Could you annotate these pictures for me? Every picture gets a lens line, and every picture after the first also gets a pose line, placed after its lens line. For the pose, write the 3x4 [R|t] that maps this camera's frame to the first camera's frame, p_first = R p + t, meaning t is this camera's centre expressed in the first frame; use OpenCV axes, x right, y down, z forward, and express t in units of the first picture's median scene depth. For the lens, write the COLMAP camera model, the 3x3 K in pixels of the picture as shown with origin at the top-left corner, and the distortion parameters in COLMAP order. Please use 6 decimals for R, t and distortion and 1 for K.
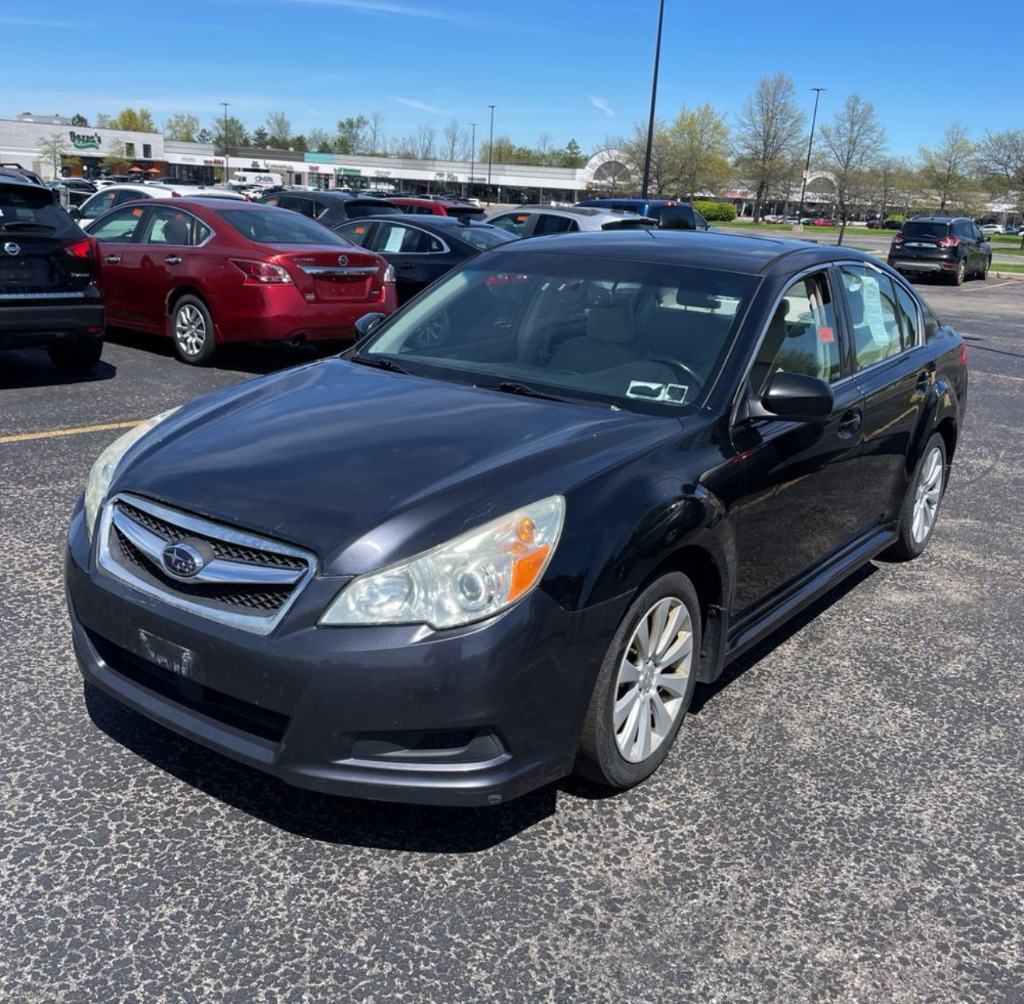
lens RADIAL K [[1036.4, 0, 513.2], [0, 1036.4, 495.4], [0, 0, 1]] dist [0.049232, 0.000000]
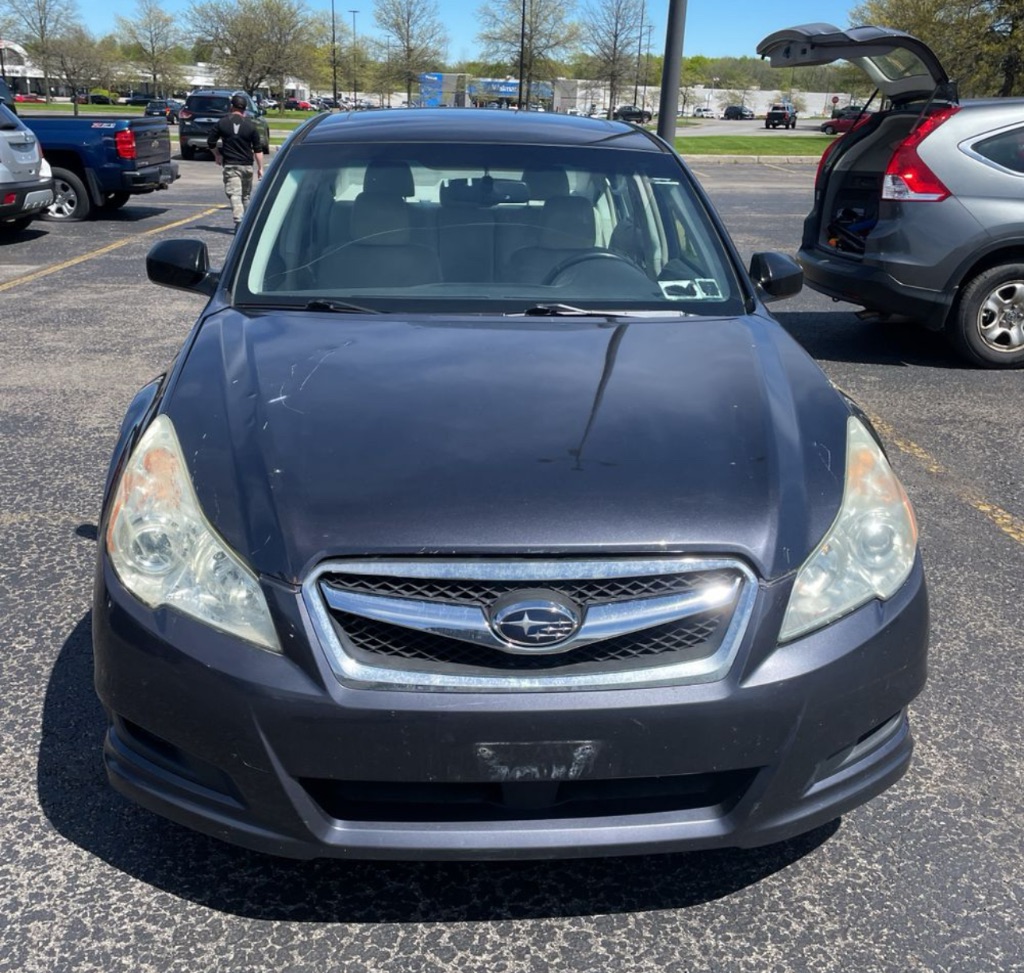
lens RADIAL K [[1053.7, 0, 512.3], [0, 1053.7, 493.9], [0, 0, 1]] dist [0.018183, 0.000000]
pose [[0.766786, -0.253134, 0.589884, -0.617717], [0.190906, 0.967309, 0.166939, -0.120733], [-0.612858, -0.015394, 0.790043, 0.397497]]
